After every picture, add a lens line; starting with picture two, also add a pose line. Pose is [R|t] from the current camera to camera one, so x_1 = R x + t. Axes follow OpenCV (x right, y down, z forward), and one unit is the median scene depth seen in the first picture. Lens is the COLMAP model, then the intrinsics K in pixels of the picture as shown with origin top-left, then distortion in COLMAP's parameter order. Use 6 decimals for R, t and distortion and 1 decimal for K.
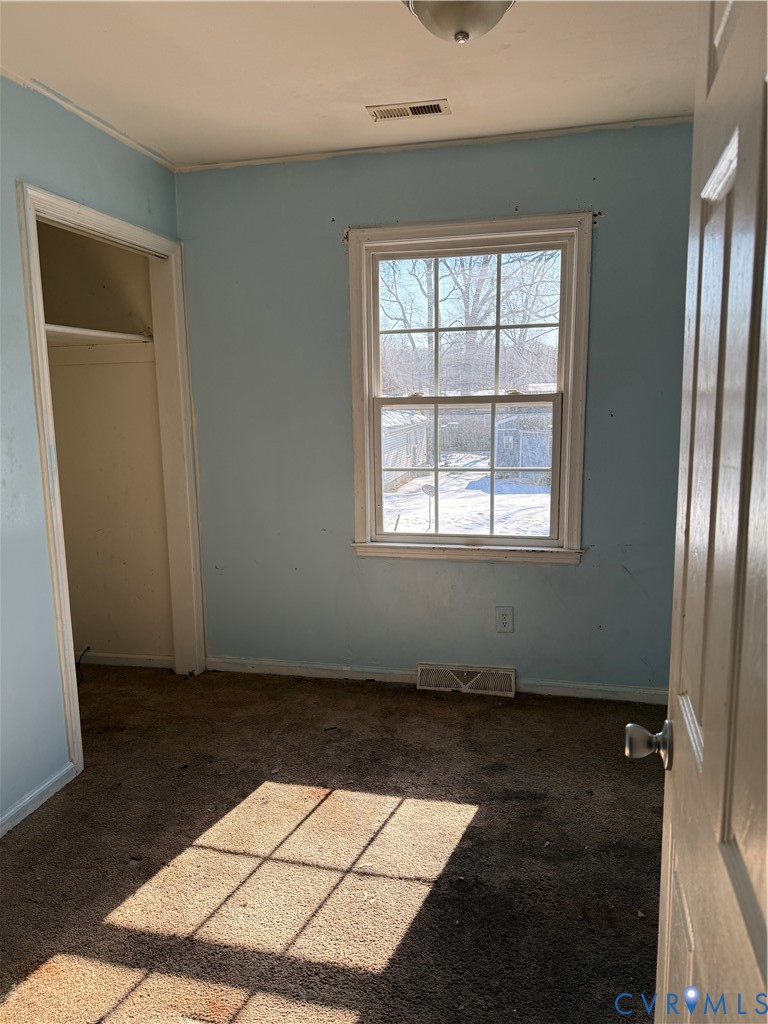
lens RADIAL K [[705.9, 0, 366.1], [0, 705.9, 513.5], [0, 0, 1]] dist [0.113888, -0.143561]
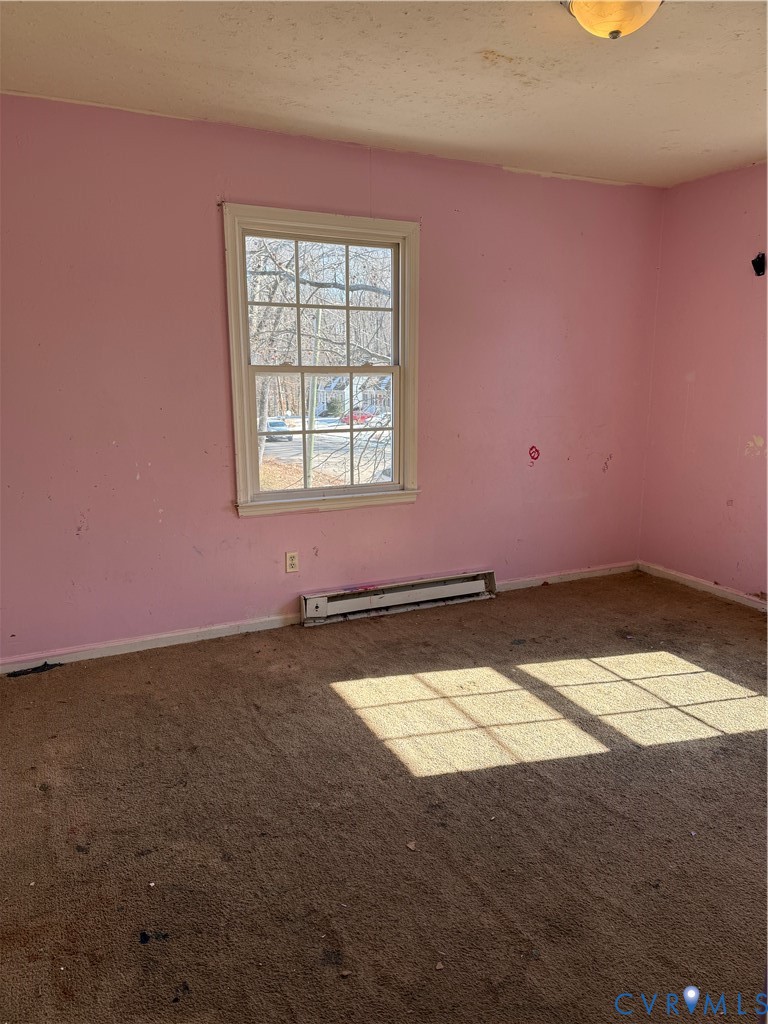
lens RADIAL K [[705.9, 0, 366.1], [0, 705.9, 513.5], [0, 0, 1]] dist [0.113888, -0.143561]
pose [[0.761851, -0.111273, 0.638124, -0.571057], [0.089097, 0.993773, 0.066917, 0.002125], [-0.641596, 0.005874, 0.767020, 0.072345]]
